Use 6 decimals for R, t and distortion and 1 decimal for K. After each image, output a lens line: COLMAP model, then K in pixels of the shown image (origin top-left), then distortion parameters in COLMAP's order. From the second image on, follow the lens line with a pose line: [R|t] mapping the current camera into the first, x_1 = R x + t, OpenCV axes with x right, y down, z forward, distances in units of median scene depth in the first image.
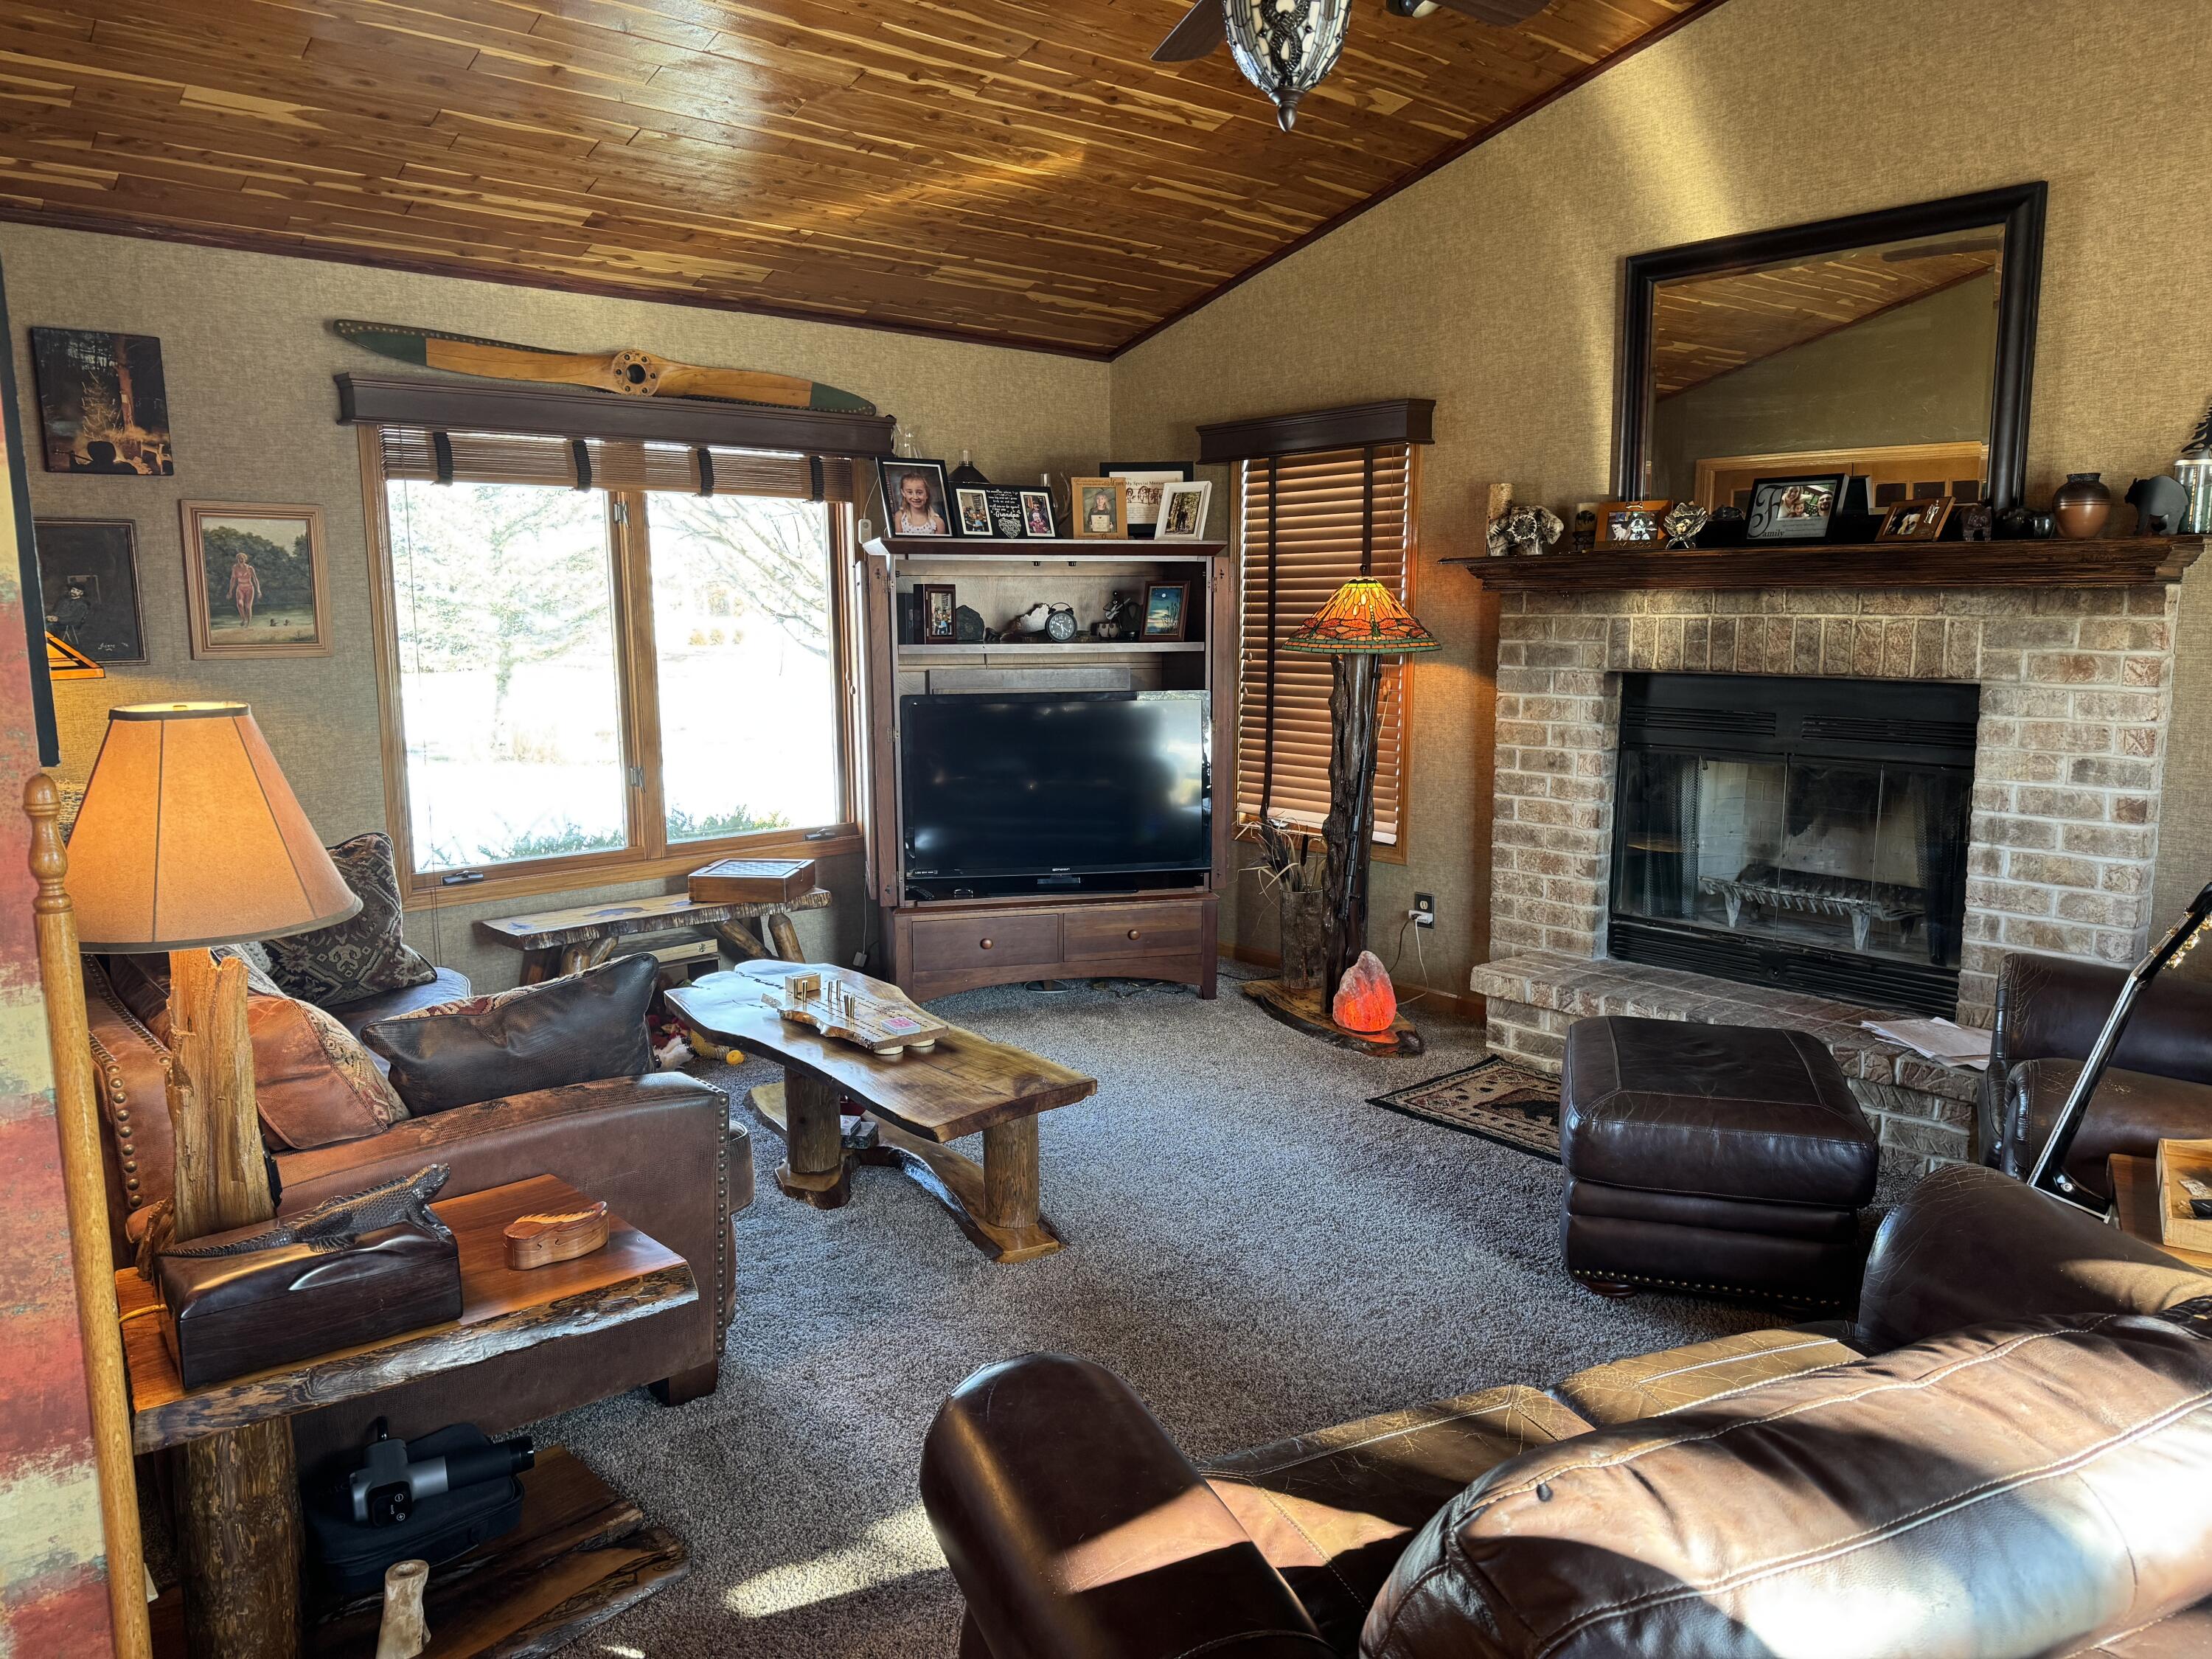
lens RADIAL K [[1555.3, 0, 1109.2], [0, 1555.3, 853.9], [0, 0, 1]] dist [0.051028, -0.065810]
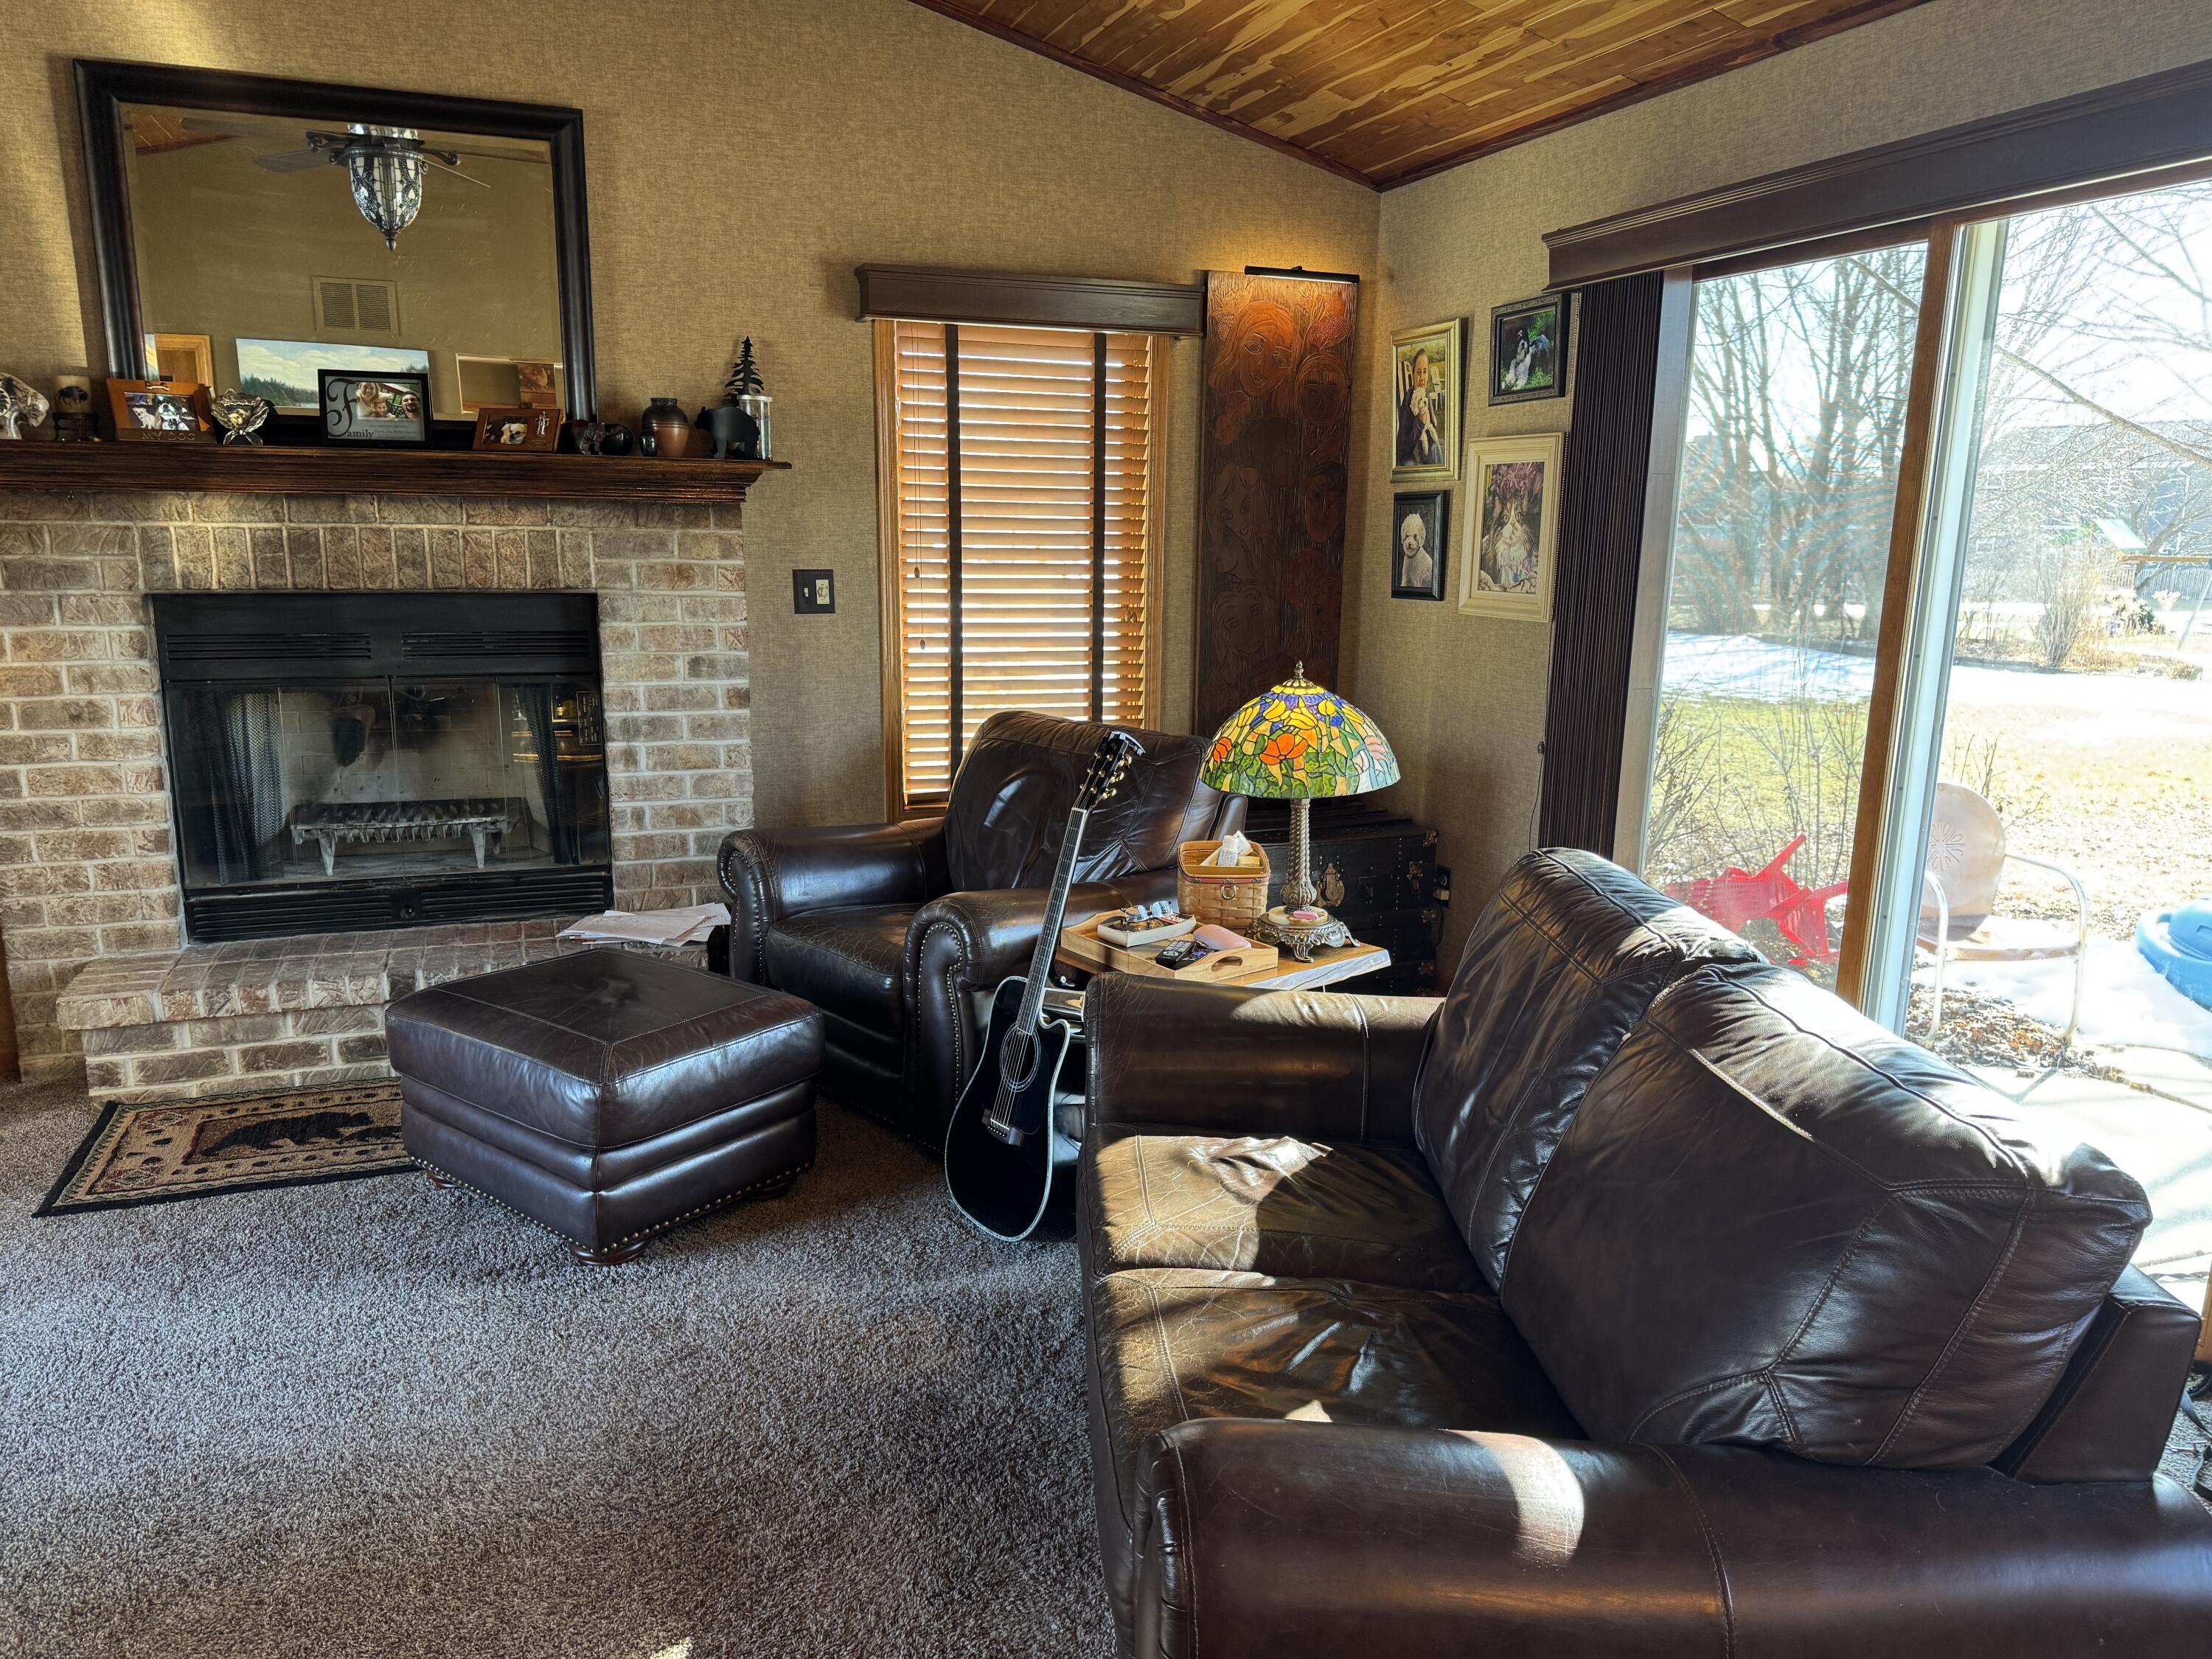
lens RADIAL K [[1555.3, 0, 1117.4], [0, 1555.3, 844.3], [0, 0, 1]] dist [0.051028, -0.065810]
pose [[0.343639, -0.186451, 0.920406, -0.301486], [0.134365, 0.979770, 0.148310, -0.047889], [-0.929440, 0.072705, 0.361740, 0.283304]]
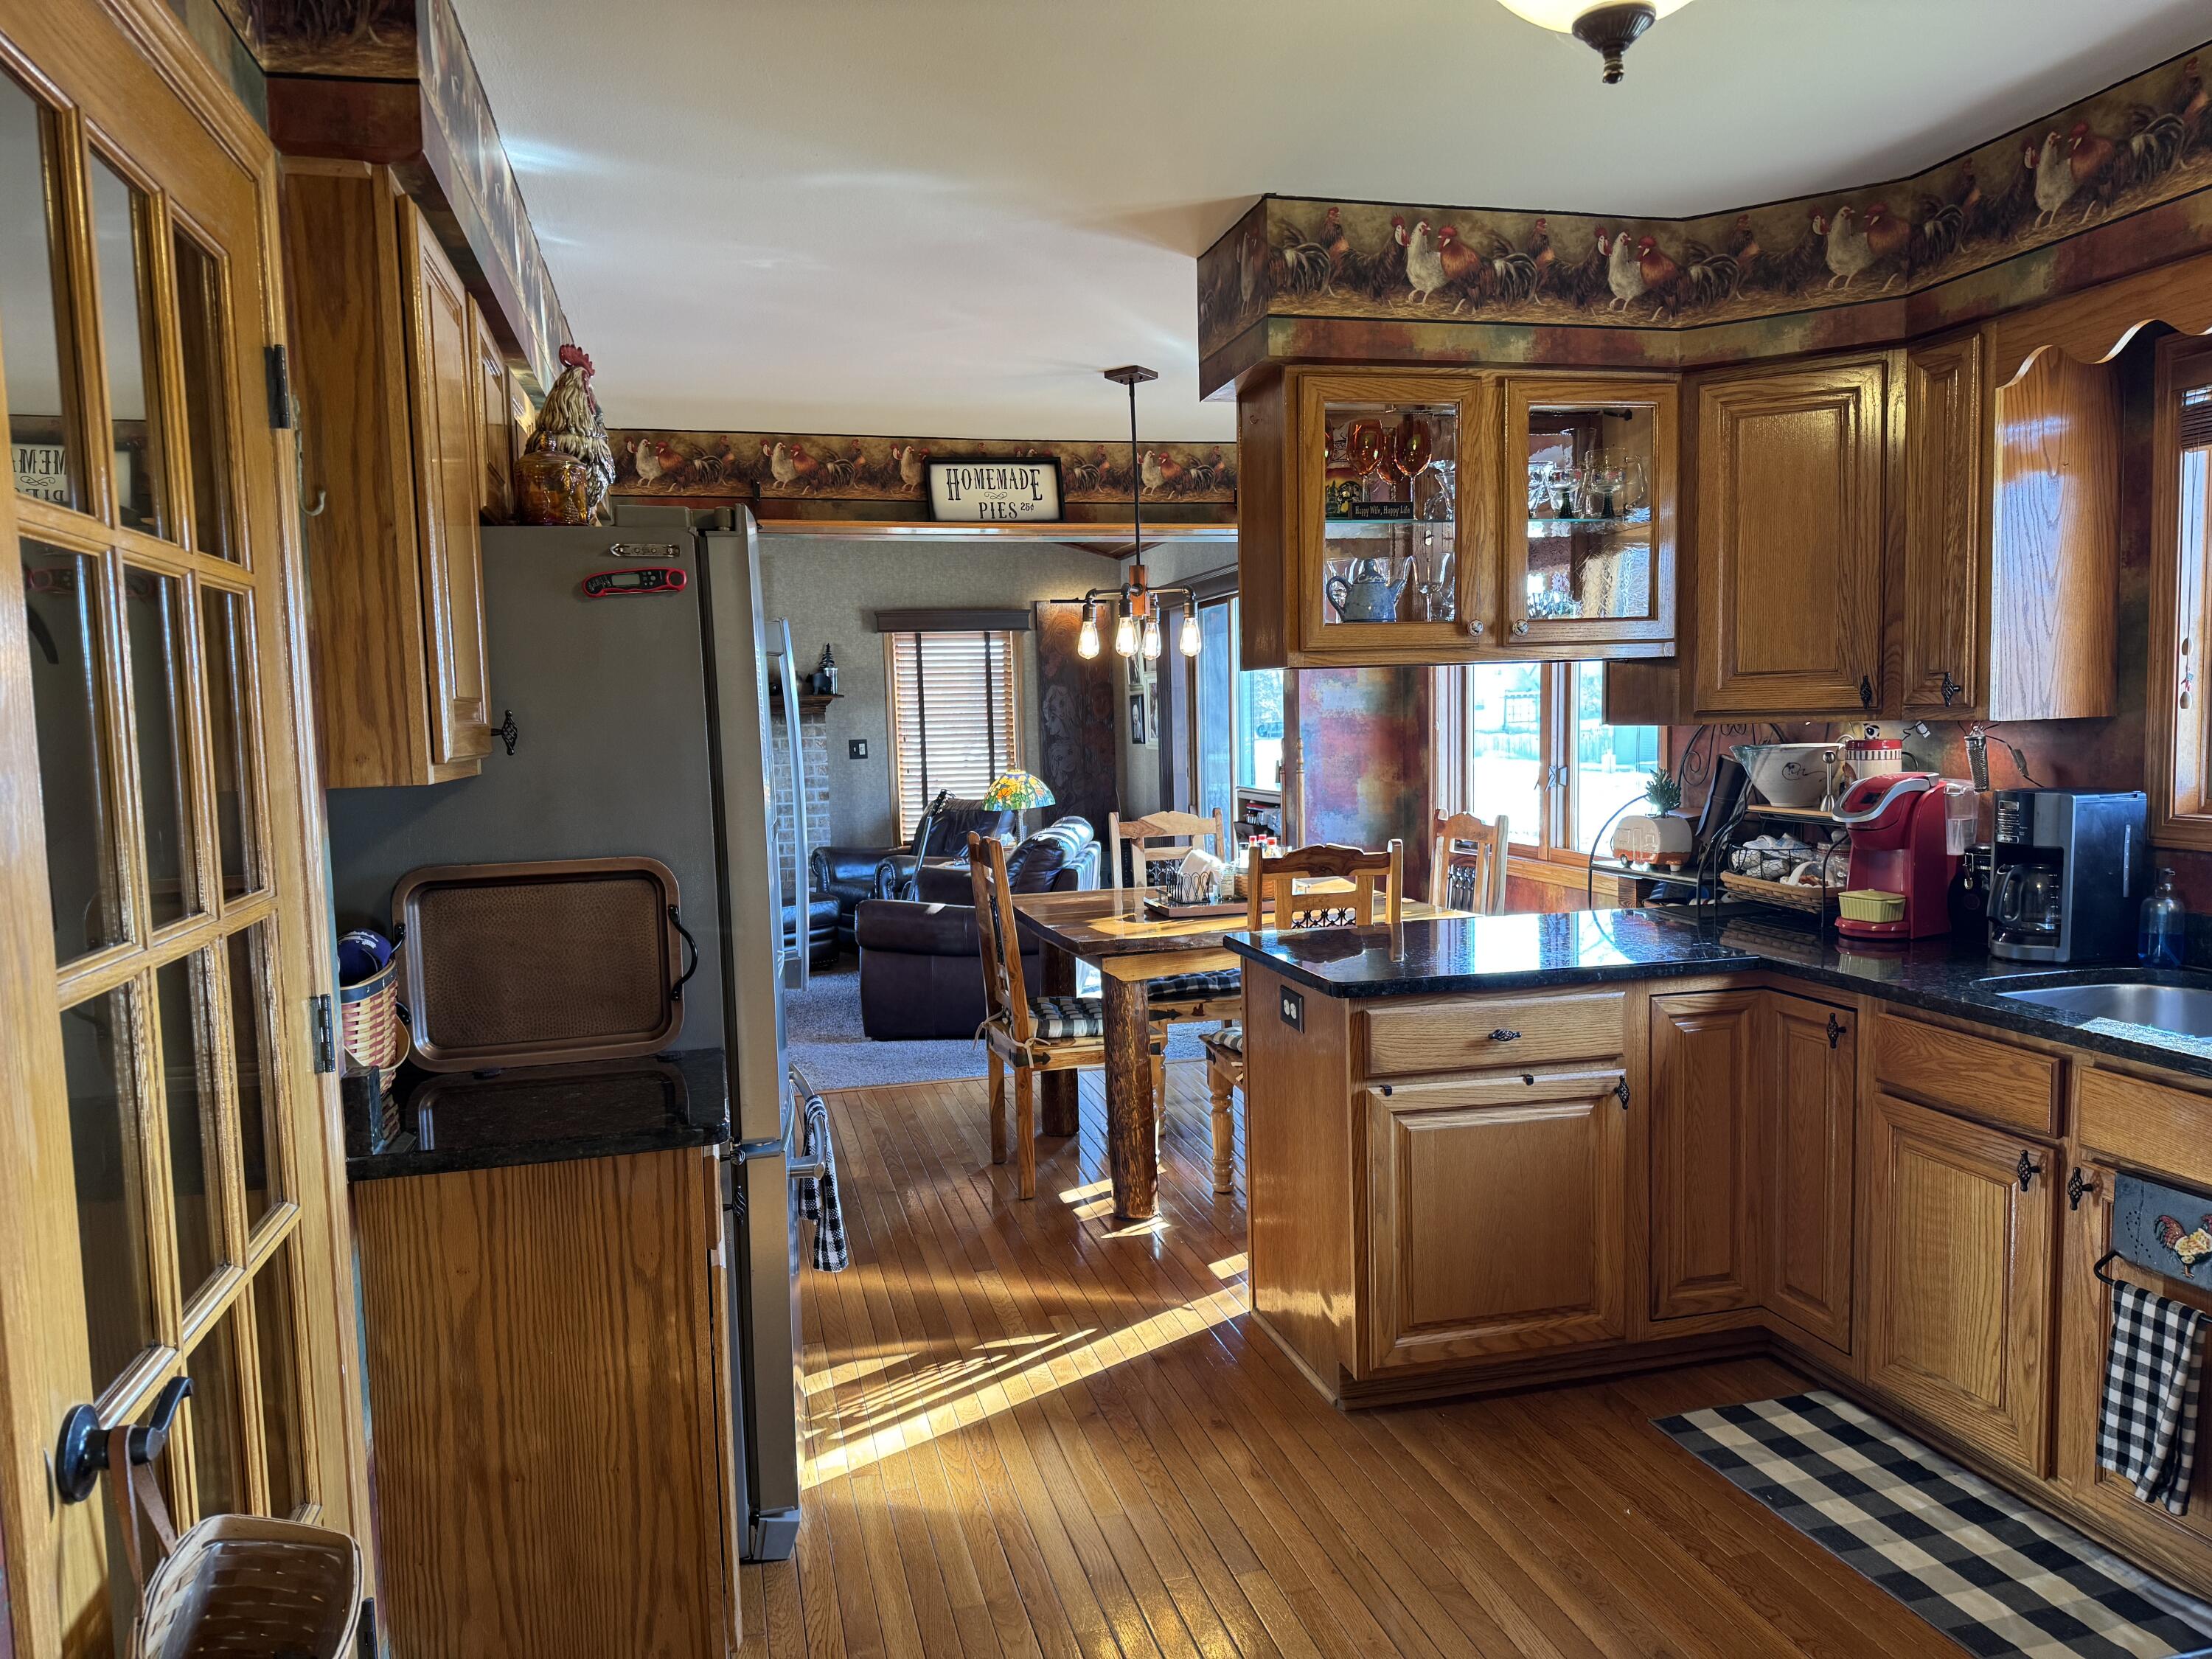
lens RADIAL K [[1555.3, 0, 1126.7], [0, 1555.3, 825.0], [0, 0, 1]] dist [0.051028, -0.065810]
pose [[0.433982, -0.076832, 0.897639, -1.324230], [0.166315, 0.986065, 0.003992, 0.084615], [-0.885437, 0.147558, 0.440713, -0.542138]]
